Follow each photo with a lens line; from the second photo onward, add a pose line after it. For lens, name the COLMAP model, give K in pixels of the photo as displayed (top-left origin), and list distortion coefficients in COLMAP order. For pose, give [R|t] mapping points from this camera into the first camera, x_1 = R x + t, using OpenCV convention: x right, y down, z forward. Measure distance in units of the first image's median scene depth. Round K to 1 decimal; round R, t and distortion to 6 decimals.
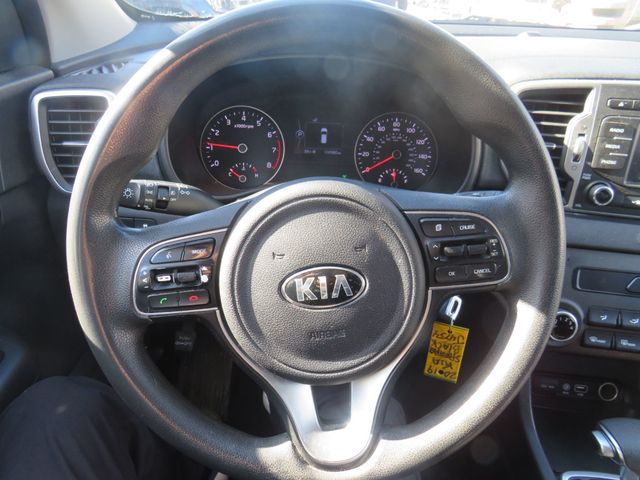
lens RADIAL K [[447.3, 0, 310.7], [0, 447.3, 241.3], [0, 0, 1]] dist [-0.012683, -0.000819]
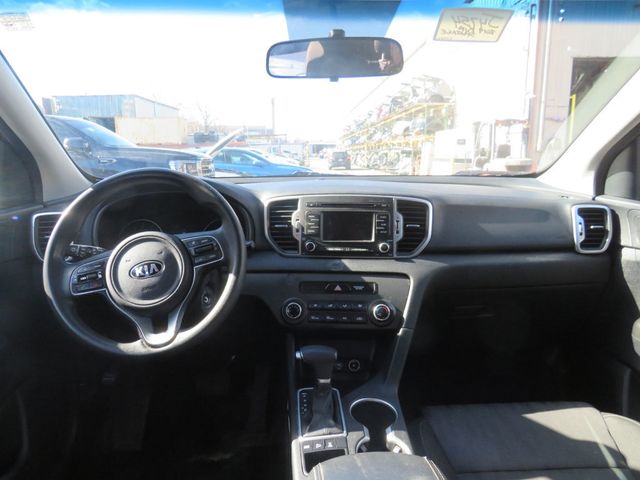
lens RADIAL K [[447.3, 0, 310.7], [0, 447.3, 241.3], [0, 0, 1]] dist [-0.012683, -0.000819]
pose [[0.996677, -0.053003, 0.061854, 0.549349], [0.070582, 0.940999, -0.330966, 0.579445], [-0.040663, 0.334232, 0.941613, -0.993968]]
